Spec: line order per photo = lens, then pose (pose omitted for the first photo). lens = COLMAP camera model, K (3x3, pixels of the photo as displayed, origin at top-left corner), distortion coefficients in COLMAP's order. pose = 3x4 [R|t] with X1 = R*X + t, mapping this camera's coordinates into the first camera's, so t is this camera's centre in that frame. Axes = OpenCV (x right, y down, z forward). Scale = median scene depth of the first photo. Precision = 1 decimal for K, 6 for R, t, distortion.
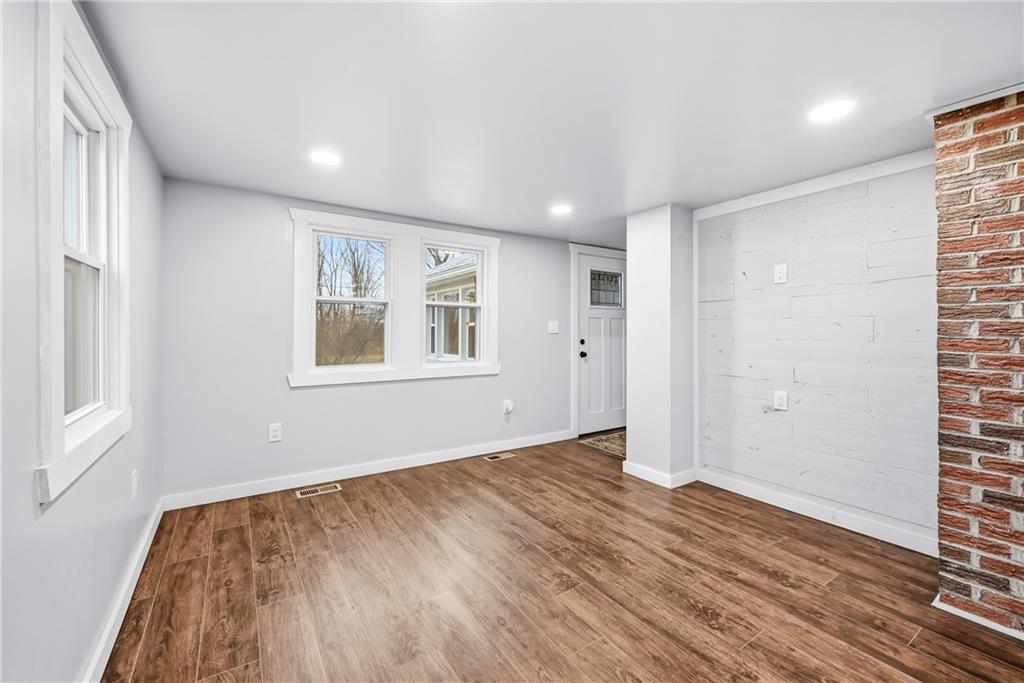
lens RADIAL K [[411.7, 0, 508.4], [0, 411.7, 333.8], [0, 0, 1]] dist [0.000803, 0.000428]
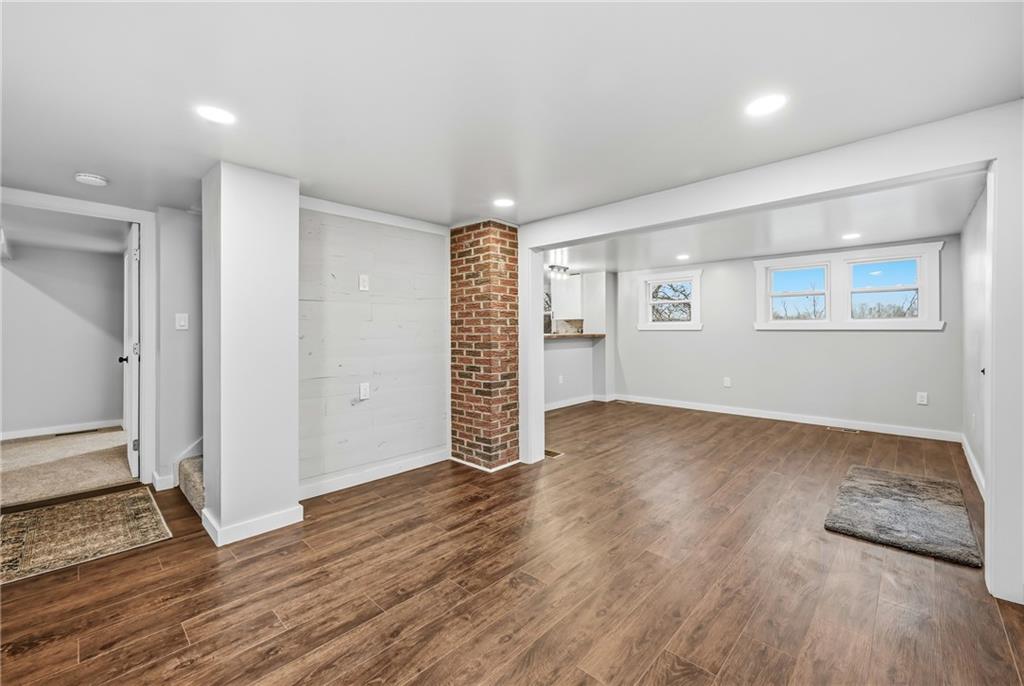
lens RADIAL K [[411.7, 0, 512.7], [0, 411.7, 336.2], [0, 0, 1]] dist [0.000803, 0.000428]
pose [[-0.207141, -0.012983, 0.978225, -0.664885], [0.012646, 0.999793, 0.015947, -0.008697], [-0.978229, 0.015674, -0.206934, 0.975630]]
